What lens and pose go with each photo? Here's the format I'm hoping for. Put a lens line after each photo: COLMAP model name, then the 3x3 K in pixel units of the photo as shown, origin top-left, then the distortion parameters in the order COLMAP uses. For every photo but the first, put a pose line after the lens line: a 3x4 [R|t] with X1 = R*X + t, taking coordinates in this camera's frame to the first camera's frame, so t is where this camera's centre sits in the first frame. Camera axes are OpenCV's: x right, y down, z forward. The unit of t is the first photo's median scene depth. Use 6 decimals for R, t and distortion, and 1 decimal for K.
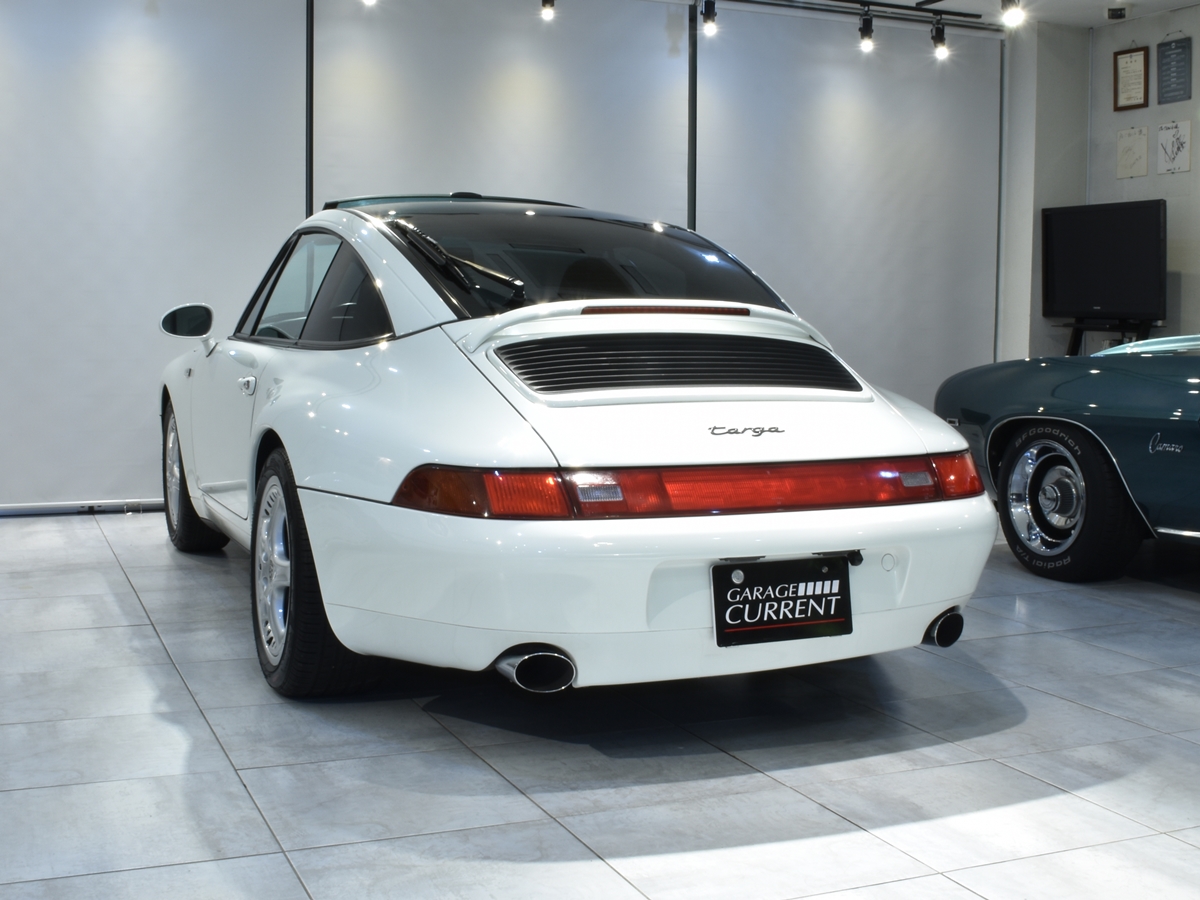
lens RADIAL K [[1469.5, 0, 600.0], [0, 1469.5, 450.0], [0, 0, 1]] dist [-0.105484, -0.027311]
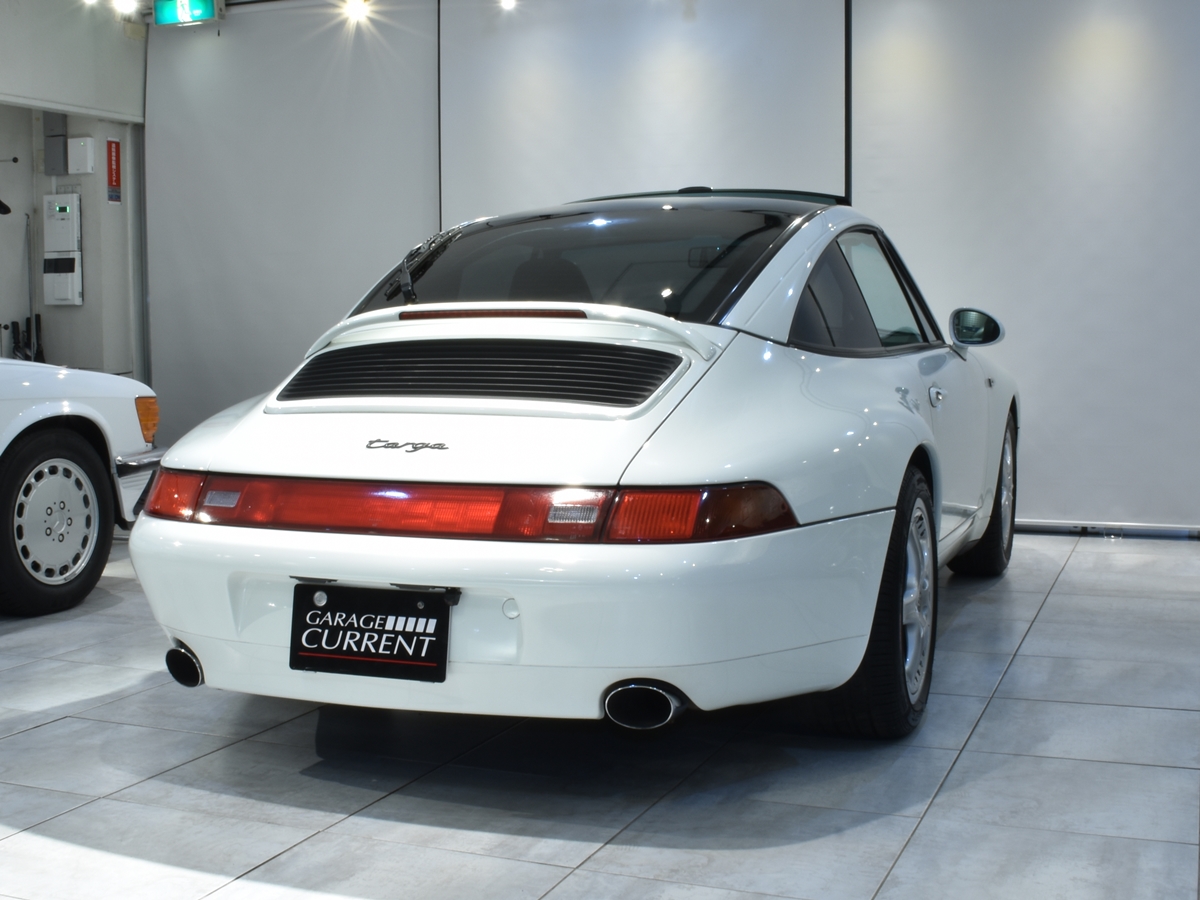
lens RADIAL K [[1600.8, 0, 600.0], [0, 1600.8, 450.0], [0, 0, 1]] dist [-0.129868, 0.077701]
pose [[0.702913, 0.044103, -0.709907, 0.916223], [-0.052423, 0.998574, 0.010130, -0.027502], [0.709341, 0.030095, 0.704223, 0.398019]]
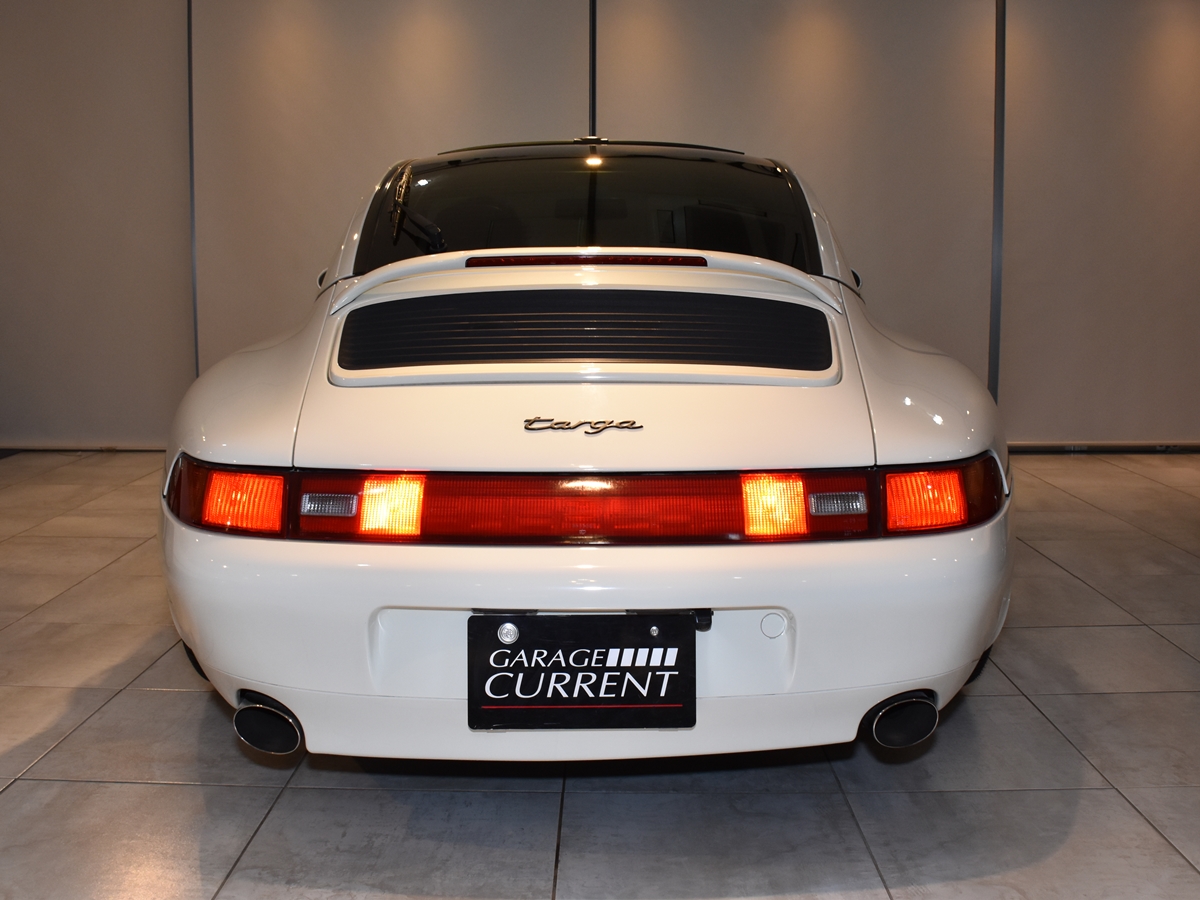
lens RADIAL K [[1201.3, 0, 605.0], [0, 1201.3, 420.9], [0, 0, 1]] dist [-0.094926, -0.003061]
pose [[0.916498, 0.039805, -0.398053, 0.356294], [-0.027525, 0.998954, 0.036519, -0.038451], [0.399091, -0.022514, 0.916635, 0.476320]]
